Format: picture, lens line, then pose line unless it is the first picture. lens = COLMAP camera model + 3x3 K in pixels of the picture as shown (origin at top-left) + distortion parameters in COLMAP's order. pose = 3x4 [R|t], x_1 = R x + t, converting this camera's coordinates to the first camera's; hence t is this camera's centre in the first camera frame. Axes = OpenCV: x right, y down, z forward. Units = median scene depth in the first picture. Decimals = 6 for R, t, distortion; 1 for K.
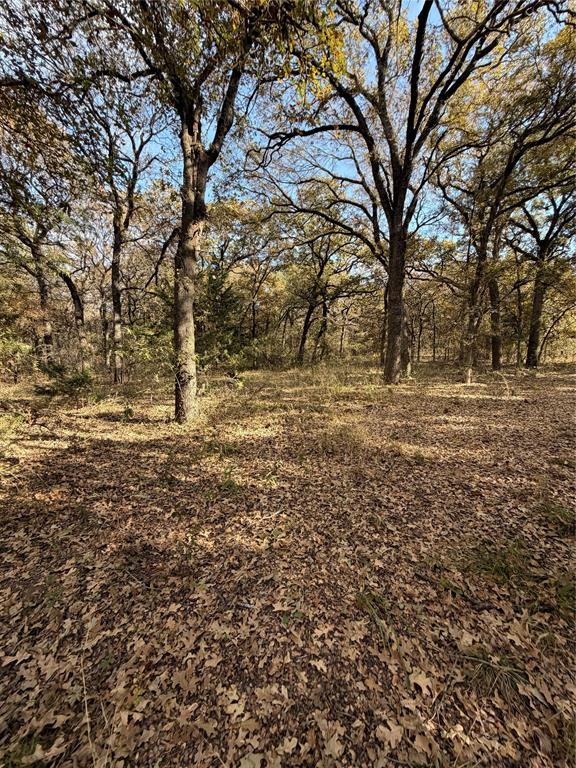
lens RADIAL K [[306.2, 0, 288.3], [0, 306.2, 384.5], [0, 0, 1]] dist [0.000512, 0.000331]
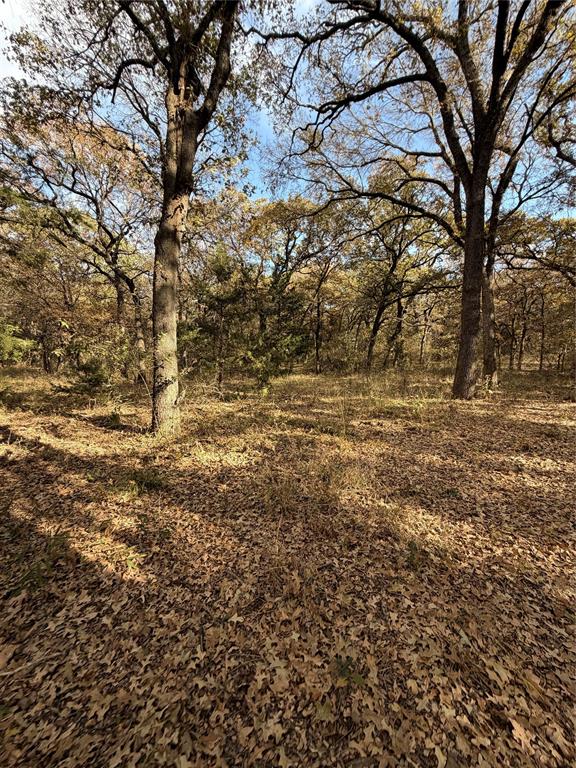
lens RADIAL K [[306.2, 0, 287.5], [0, 306.2, 384.9], [0, 0, 1]] dist [0.000512, 0.000331]
pose [[0.965192, 0.041155, -0.258283, 0.084172], [-0.043761, 0.999033, -0.004345, -0.010536], [0.257854, 0.015496, 0.966060, 0.105240]]
